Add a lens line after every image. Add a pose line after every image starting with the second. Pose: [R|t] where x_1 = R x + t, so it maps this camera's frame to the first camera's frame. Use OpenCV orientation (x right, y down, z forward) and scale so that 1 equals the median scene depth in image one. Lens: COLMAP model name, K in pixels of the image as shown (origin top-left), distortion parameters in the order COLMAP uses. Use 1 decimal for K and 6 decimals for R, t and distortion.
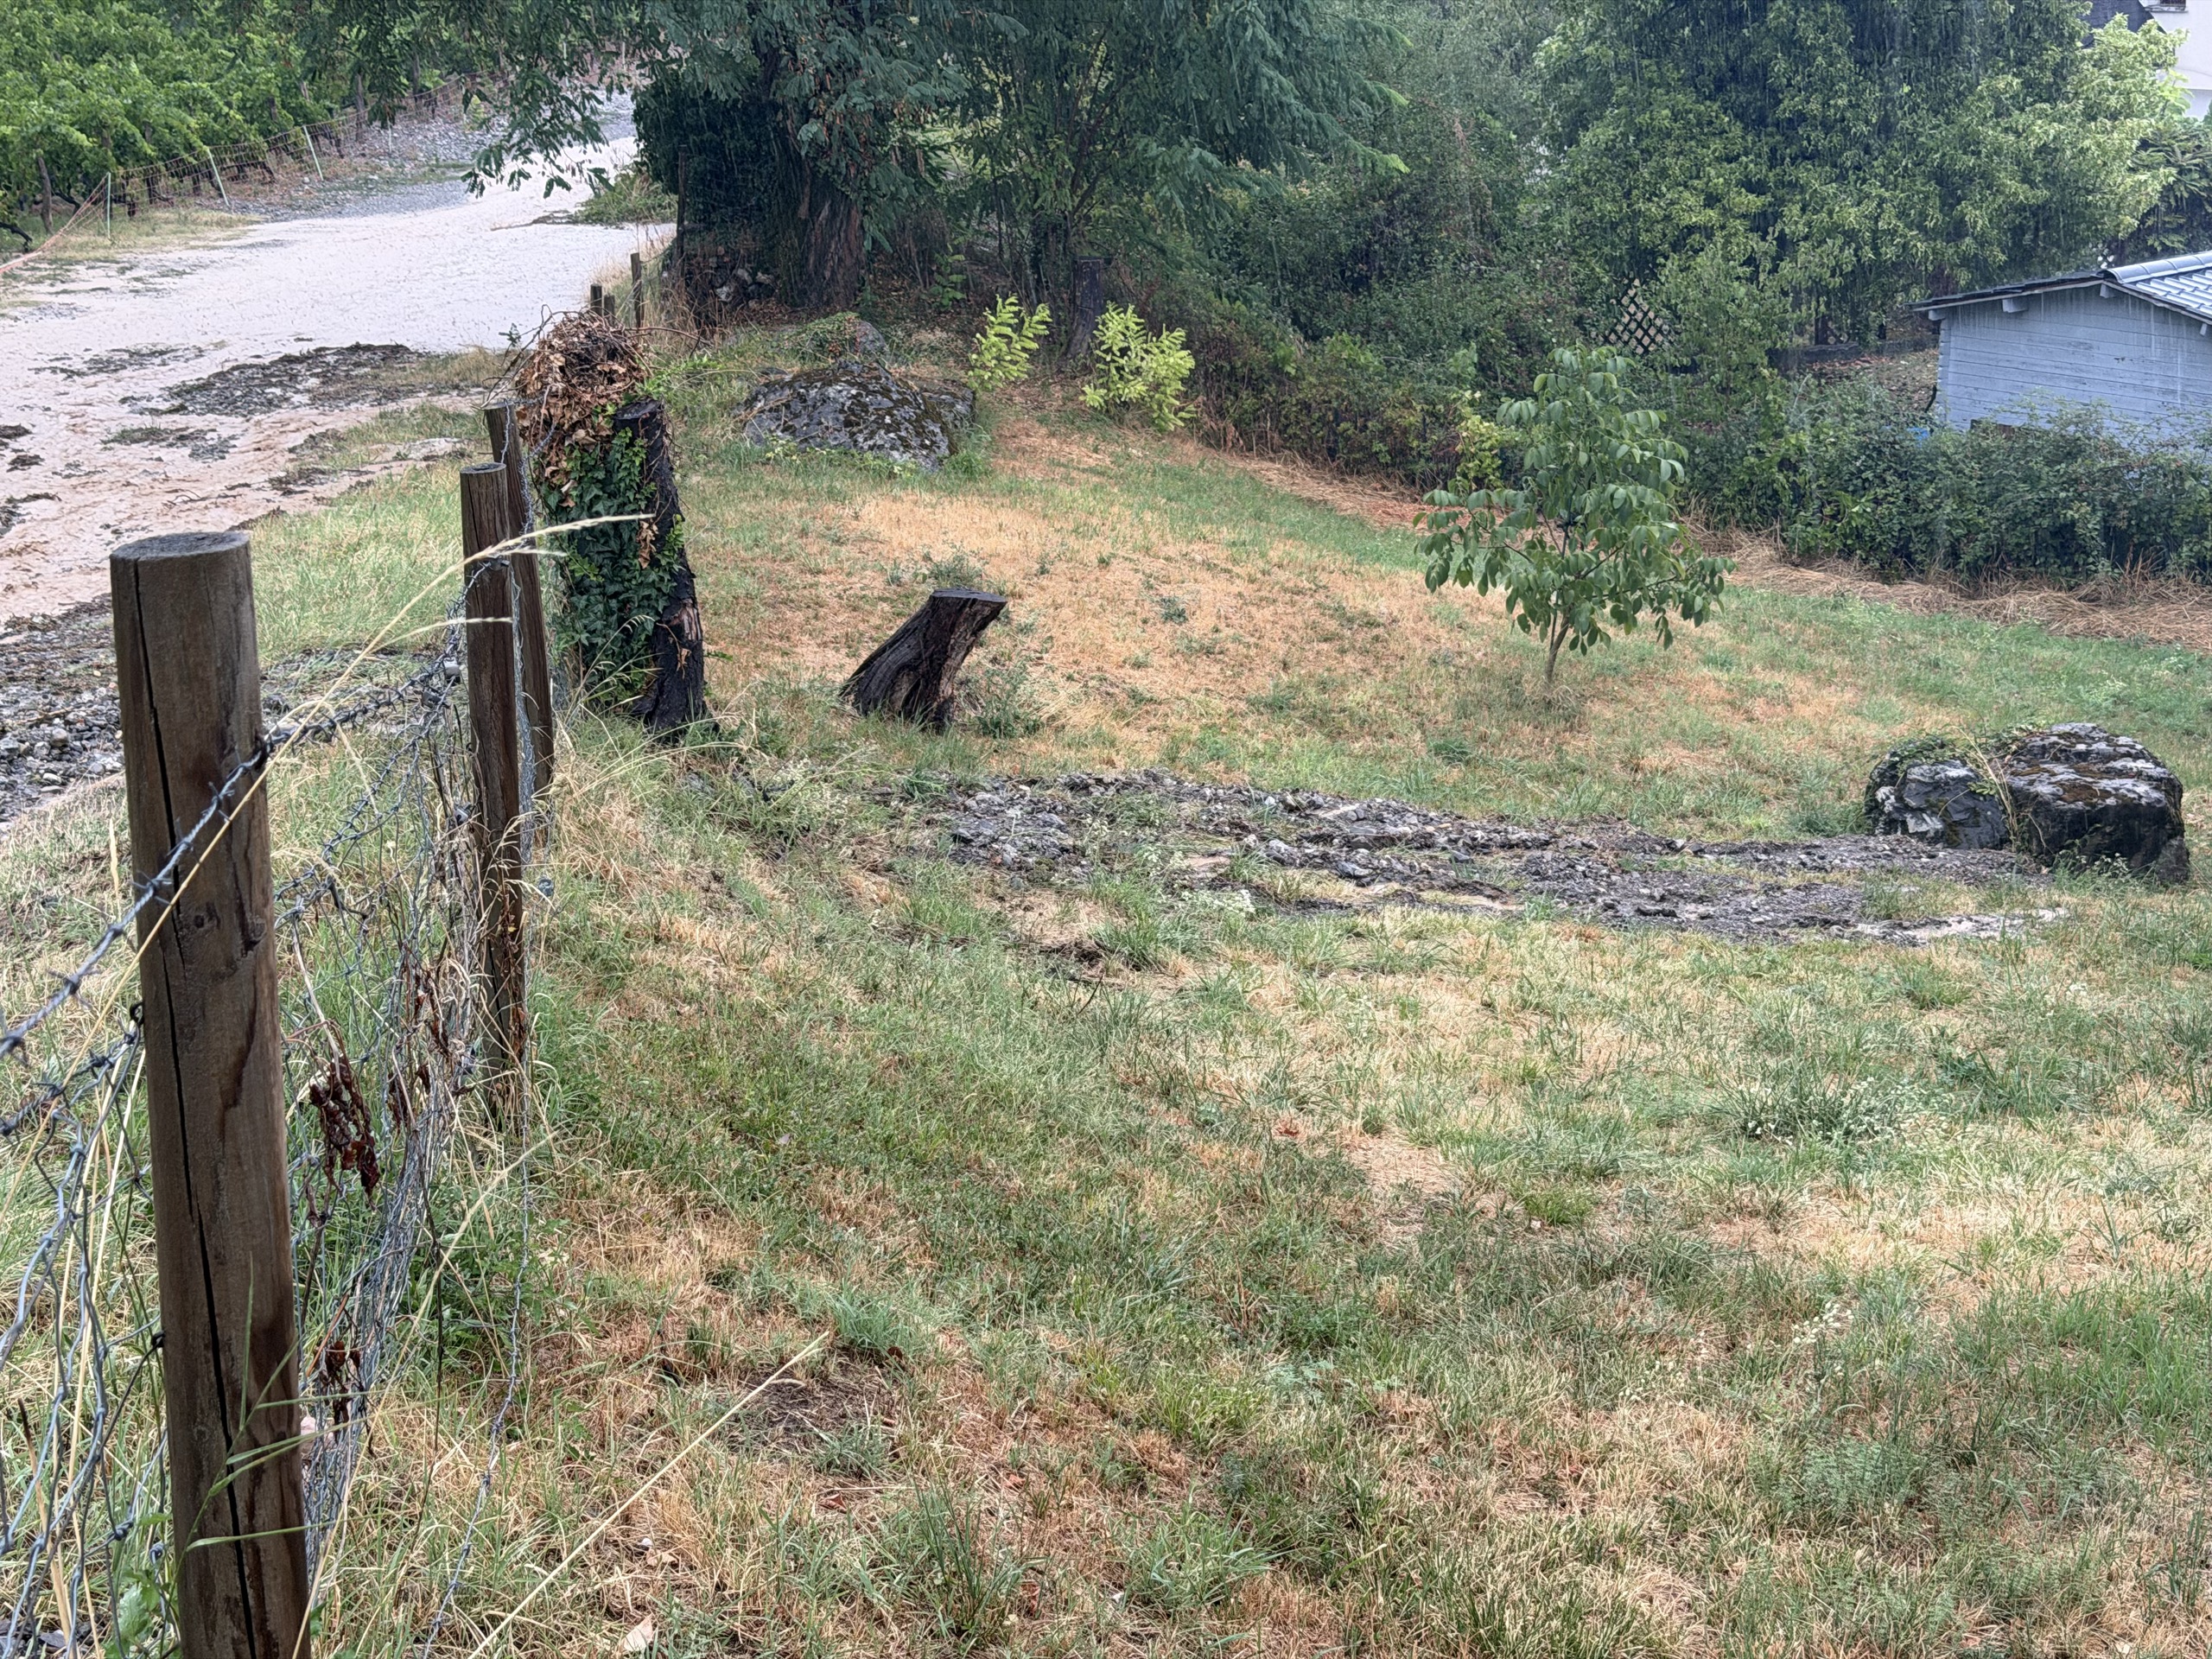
lens RADIAL K [[3102.4, 0, 1106.0], [0, 3102.4, 829.5], [0, 0, 1]] dist [0.113743, -0.093846]
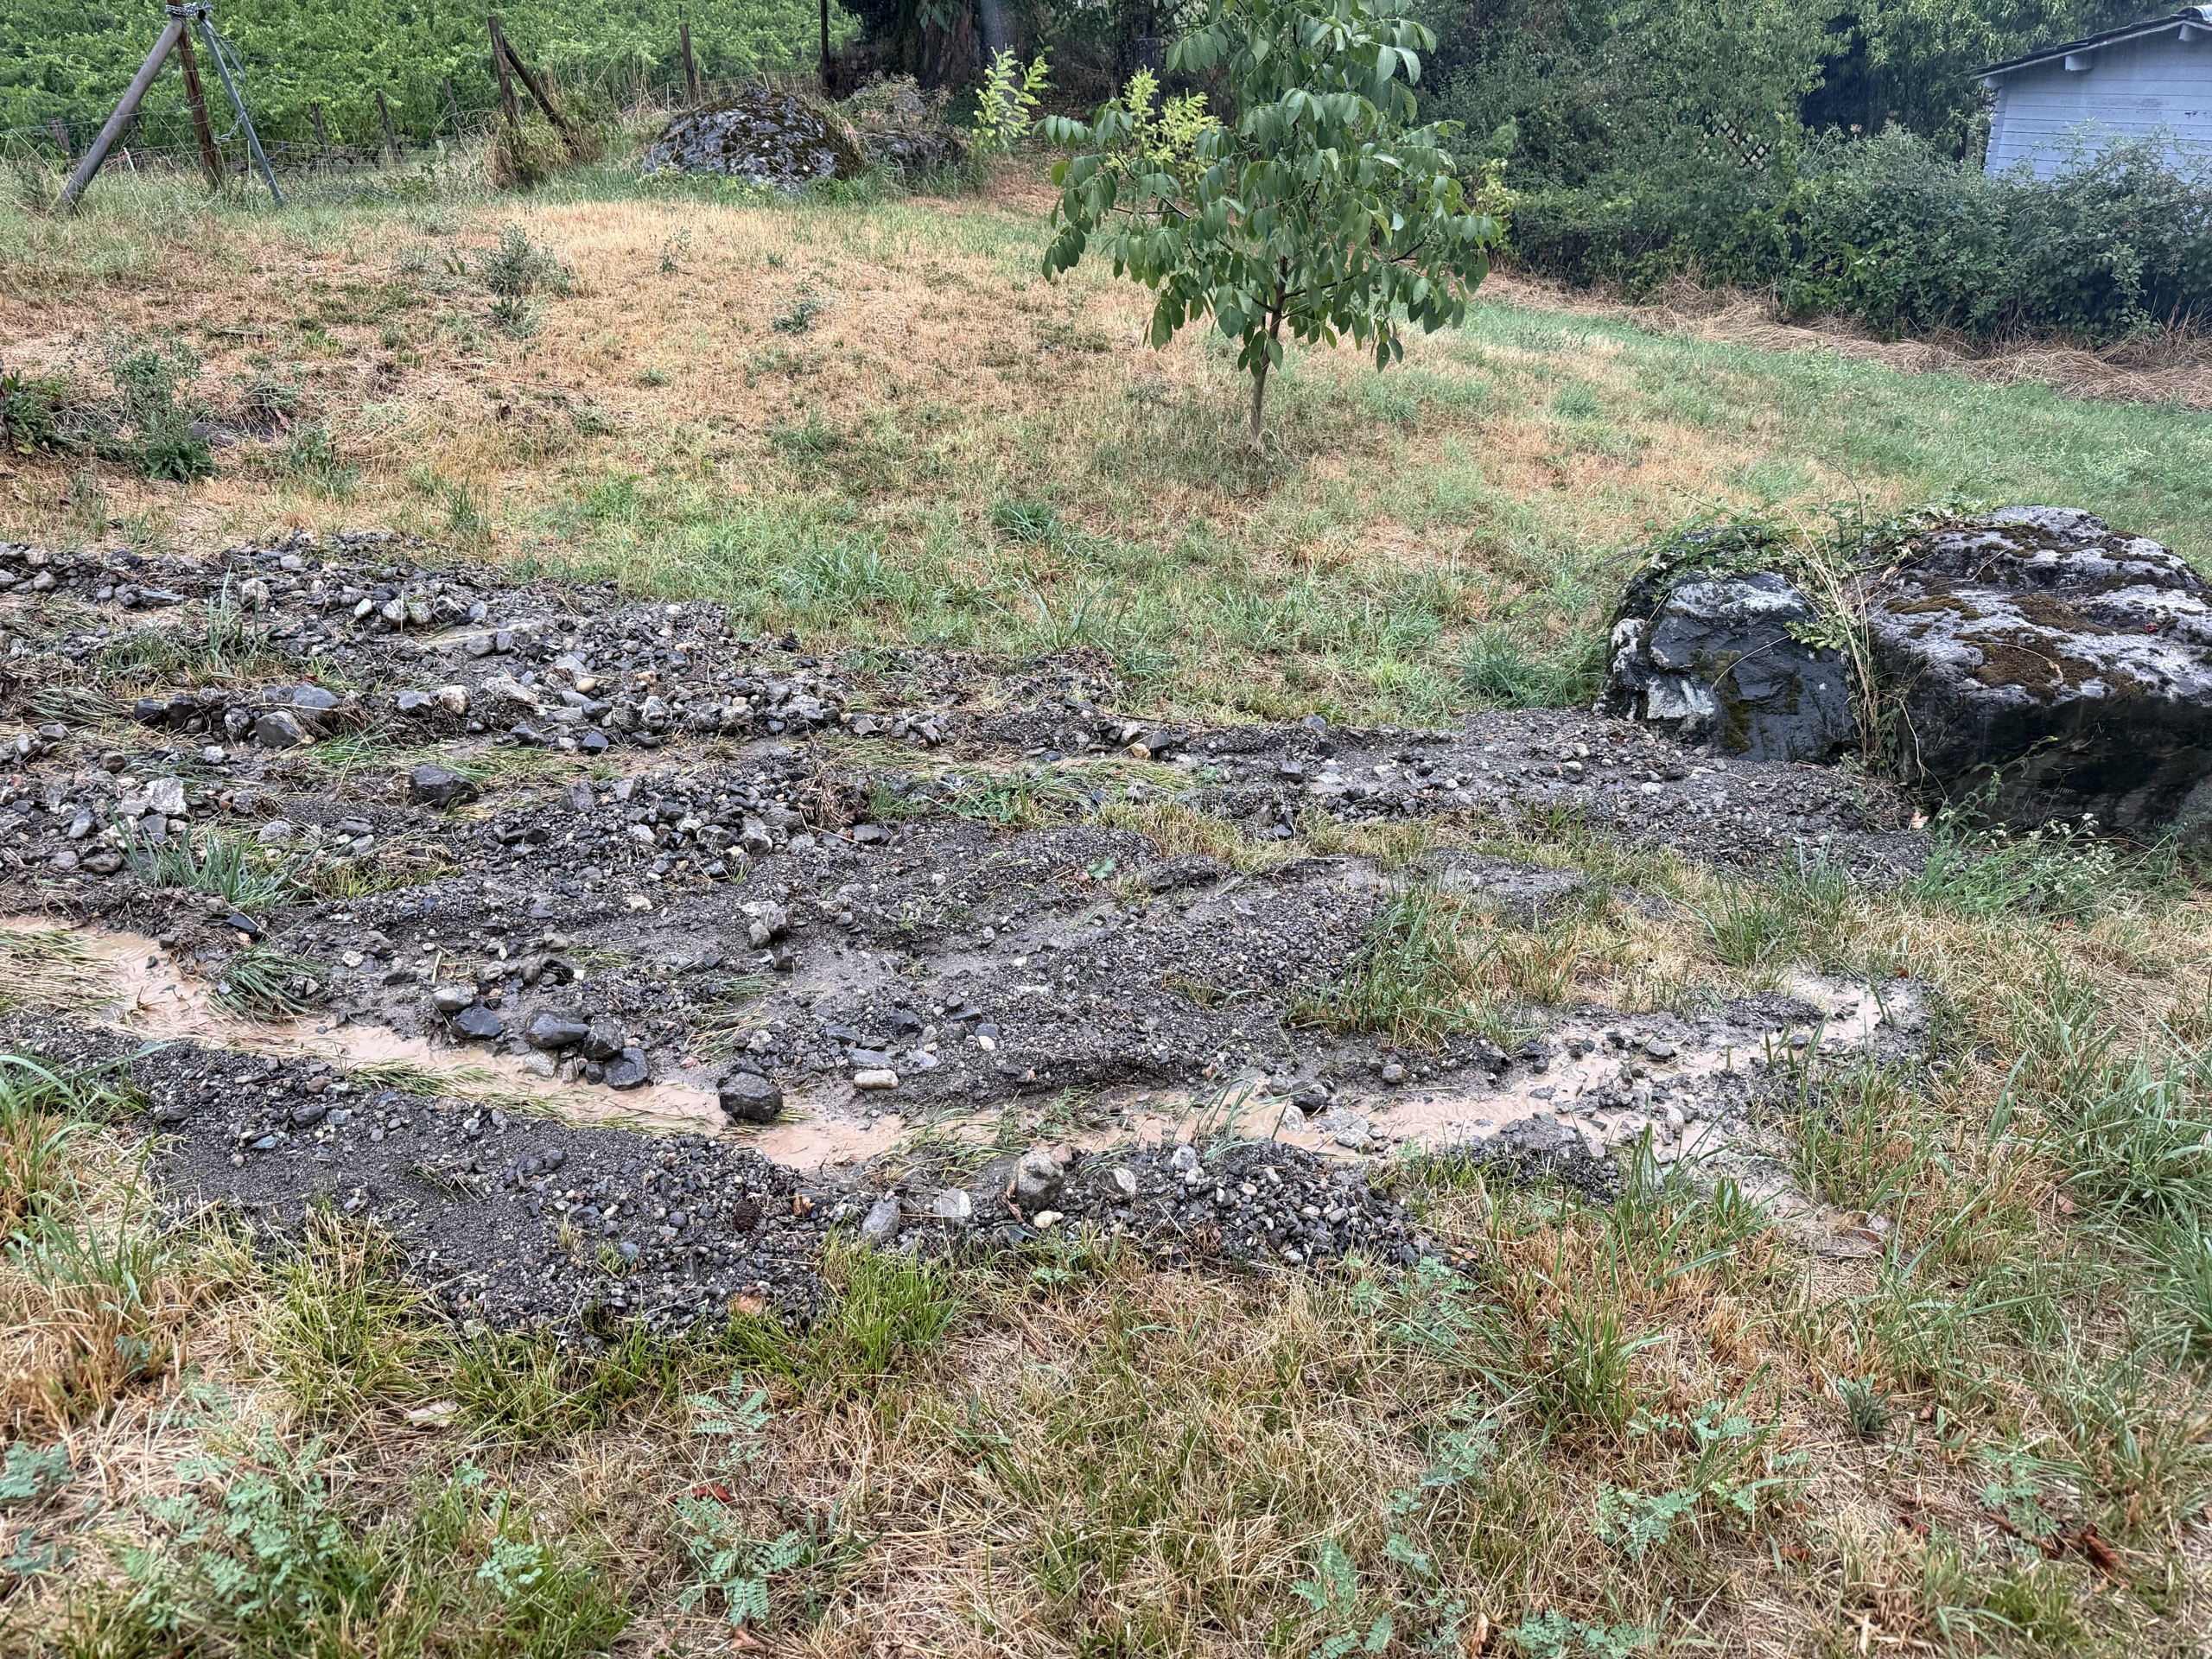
lens RADIAL K [[1568.8, 0, 1111.2], [0, 1568.8, 838.5], [0, 0, 1]] dist [-0.000648, -0.003832]
pose [[0.967740, 0.081446, -0.238425, 0.231151], [-0.034331, 0.980110, 0.195462, -0.026133], [0.249602, -0.180971, 0.951288, 0.720405]]
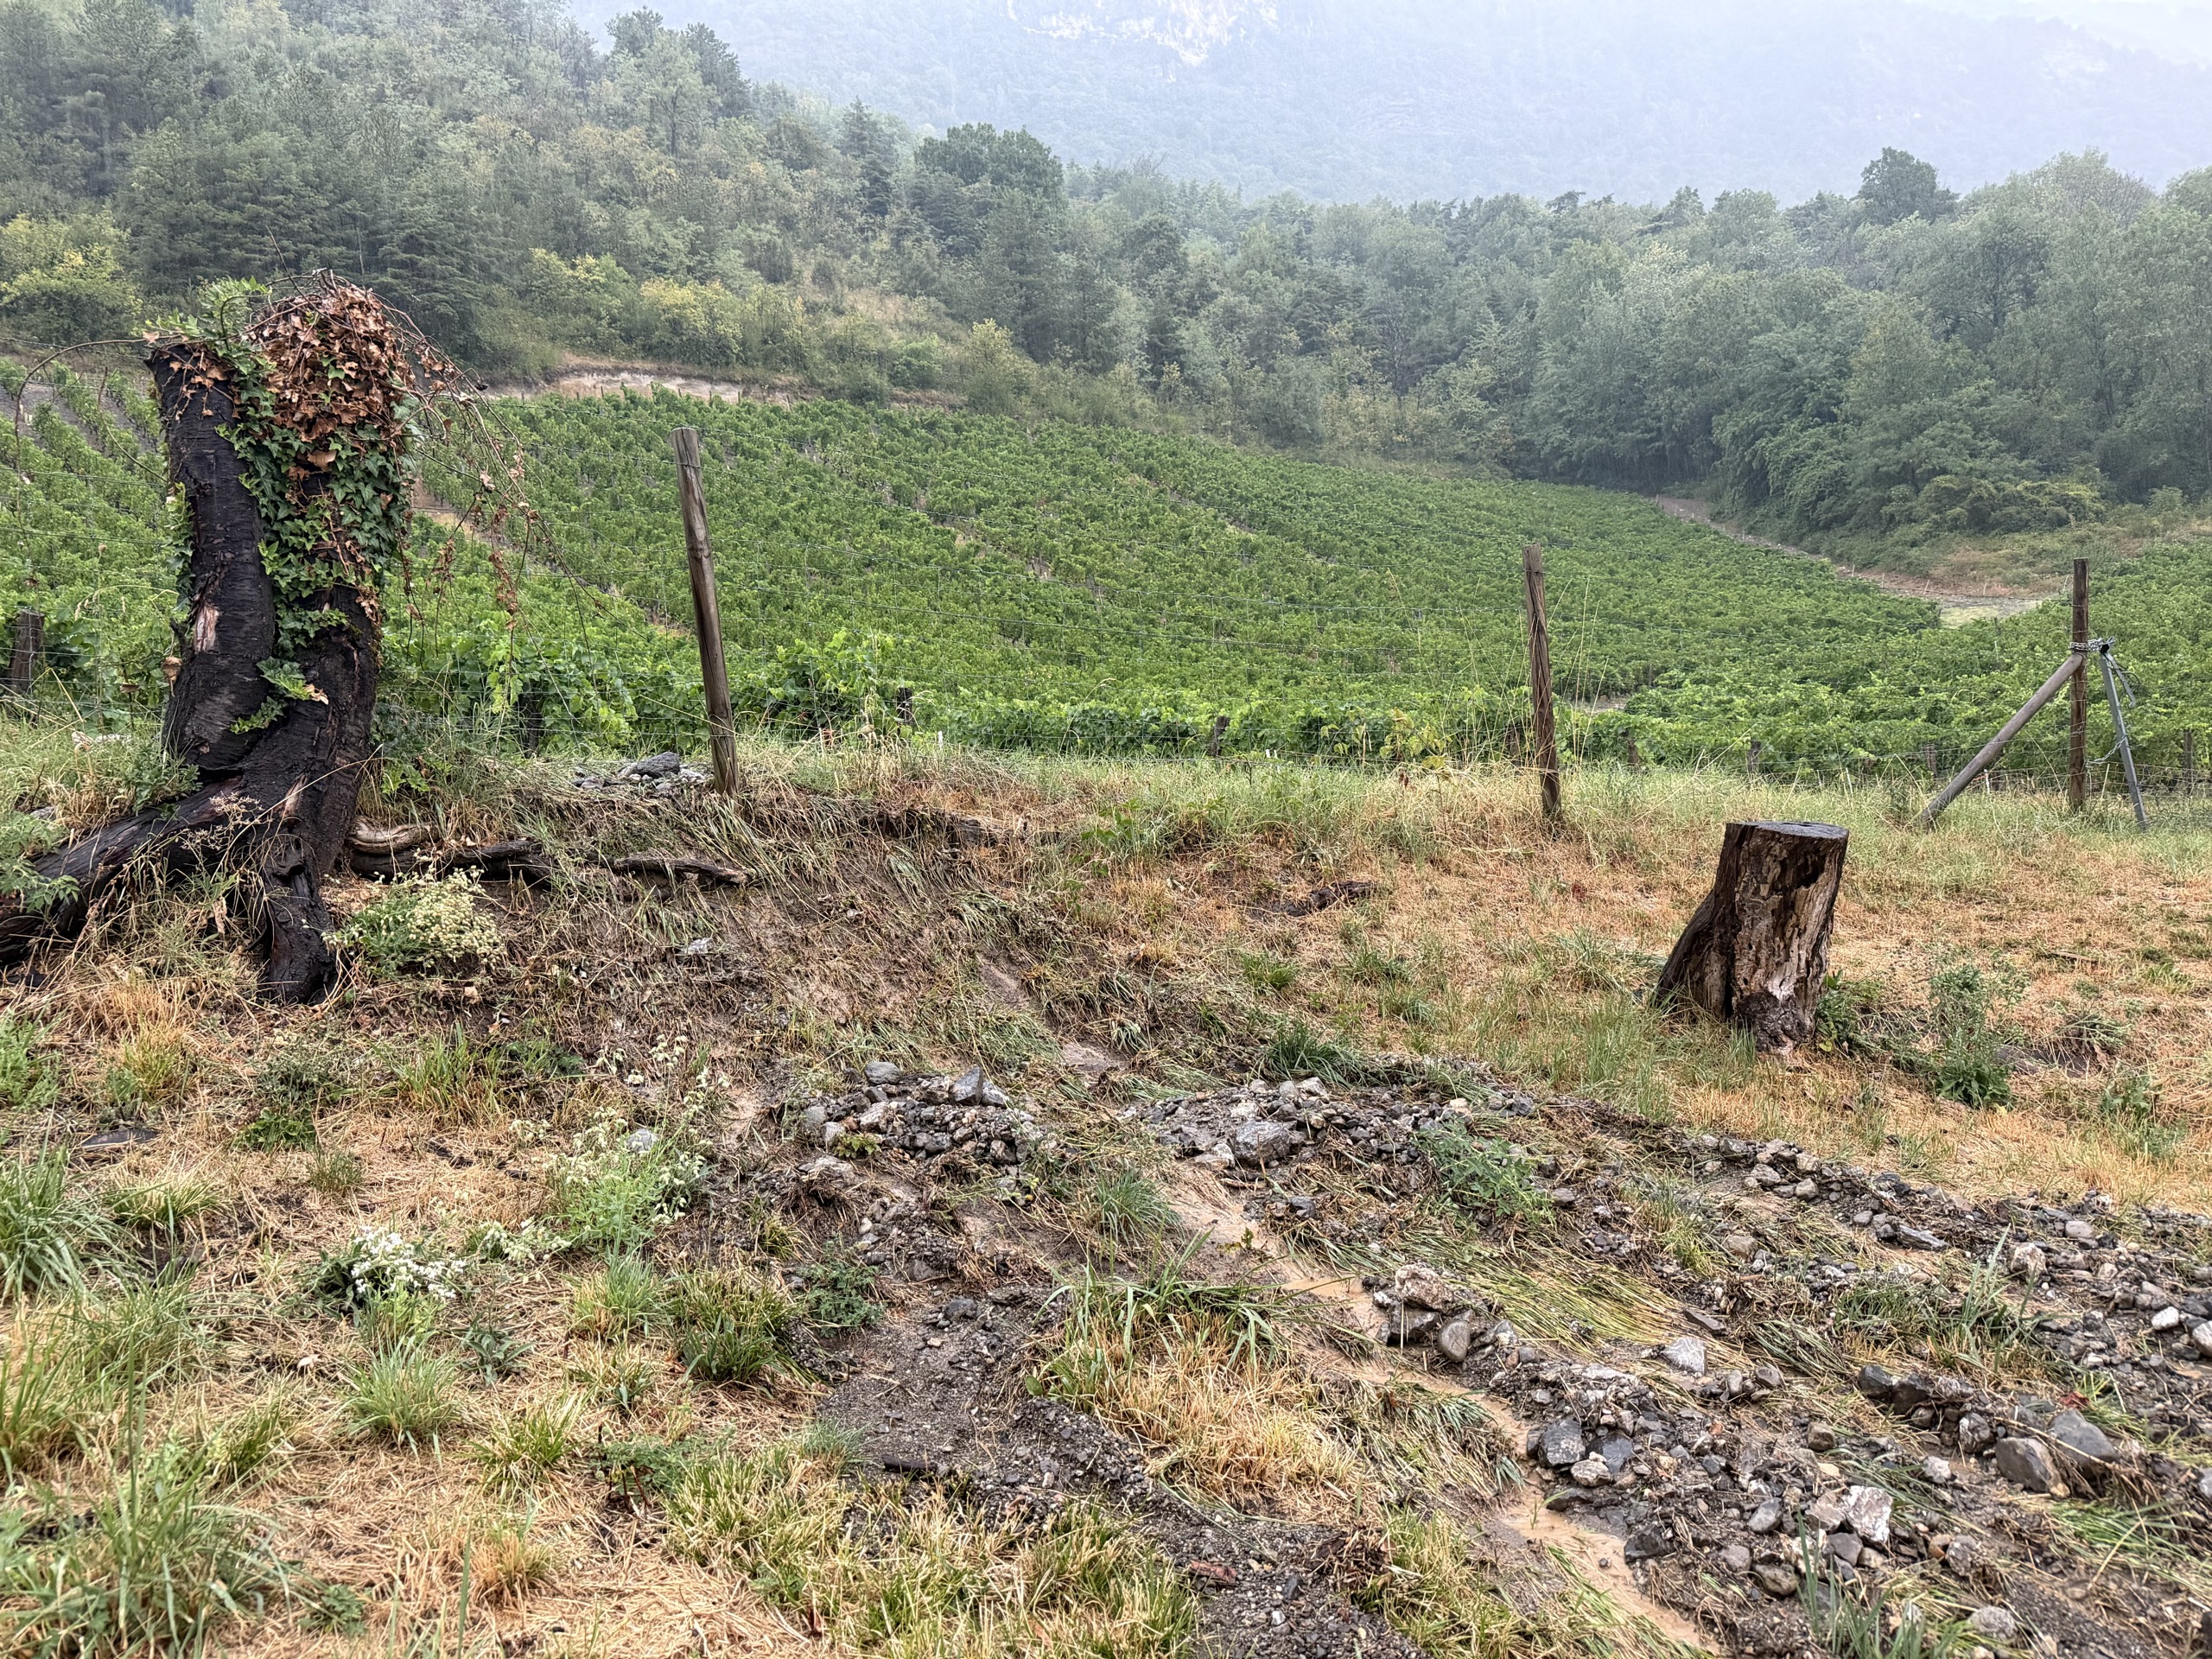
lens RADIAL K [[1568.8, 0, 1111.2], [0, 1568.8, 838.5], [0, 0, 1]] dist [-0.000648, -0.003832]
pose [[0.284849, 0.026453, -0.958207, 0.195649], [-0.210238, 0.977005, -0.035526, -0.033737], [0.935233, 0.211571, 0.283860, 0.749274]]
